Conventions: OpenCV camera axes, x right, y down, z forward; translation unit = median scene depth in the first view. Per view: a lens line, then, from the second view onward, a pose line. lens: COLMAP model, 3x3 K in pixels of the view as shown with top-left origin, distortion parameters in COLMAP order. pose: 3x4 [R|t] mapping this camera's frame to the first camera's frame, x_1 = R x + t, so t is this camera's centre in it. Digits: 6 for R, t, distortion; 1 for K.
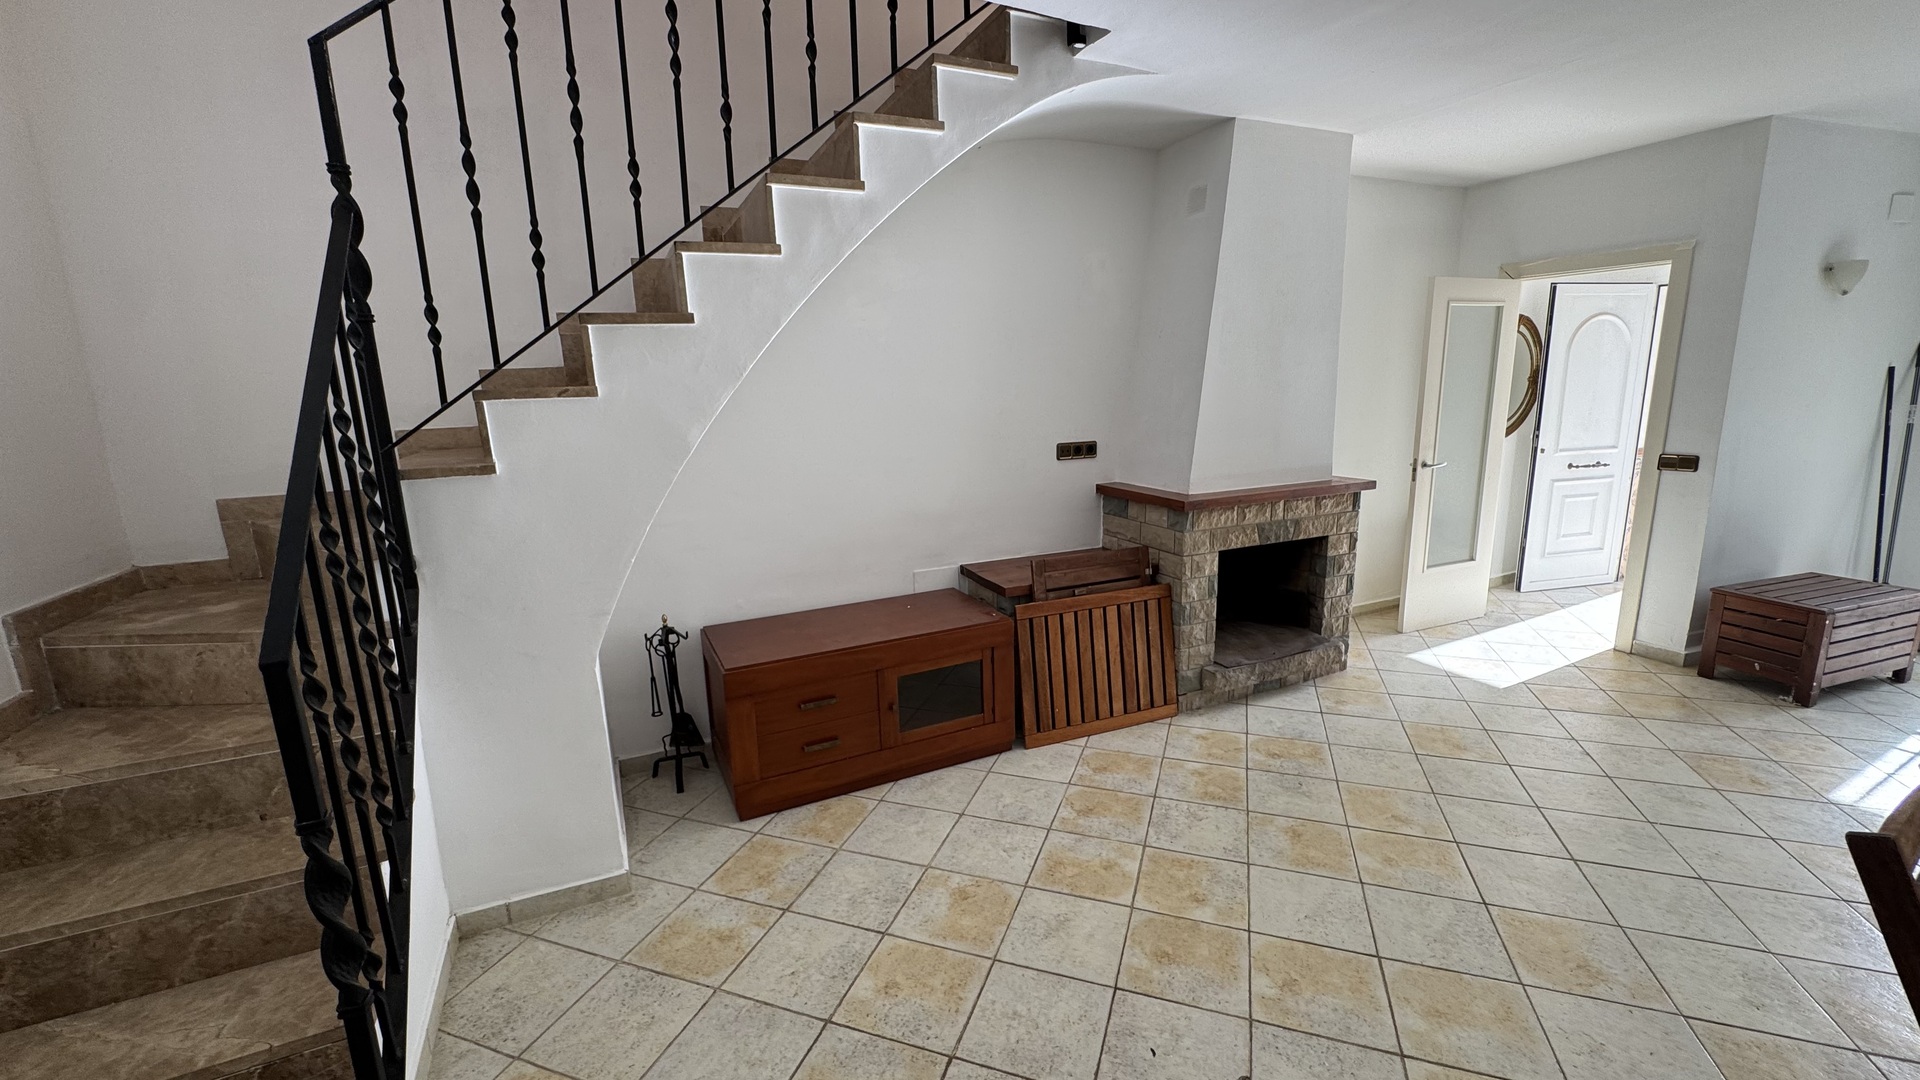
lens RADIAL K [[773.1, 0, 961.1], [0, 773.1, 539.0], [0, 0, 1]] dist [-0.006667, 0.000195]
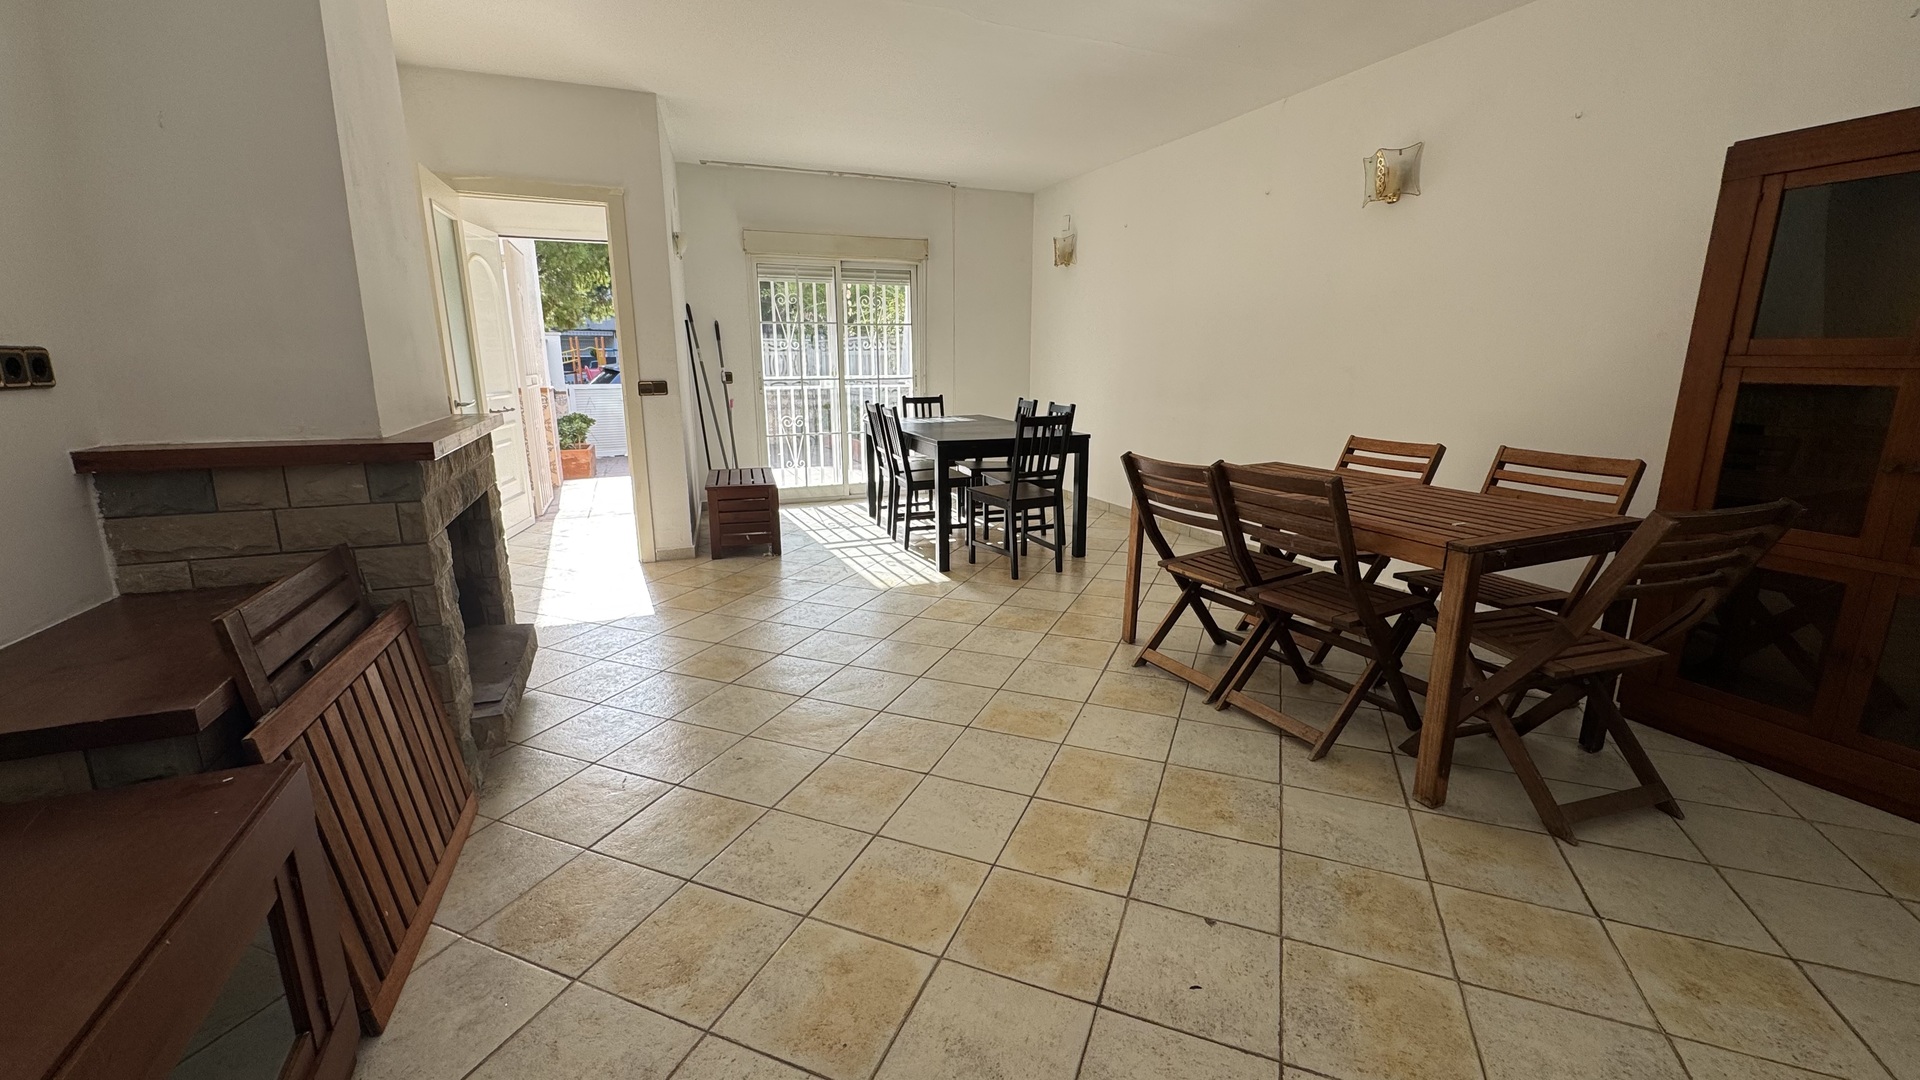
lens RADIAL K [[773.1, 0, 961.1], [0, 773.1, 539.0], [0, 0, 1]] dist [-0.006667, 0.000195]
pose [[0.036139, -0.199489, 0.979233, -0.236170], [0.199748, 0.961542, 0.188513, -0.008007], [-0.979181, 0.188787, 0.074597, 0.529145]]
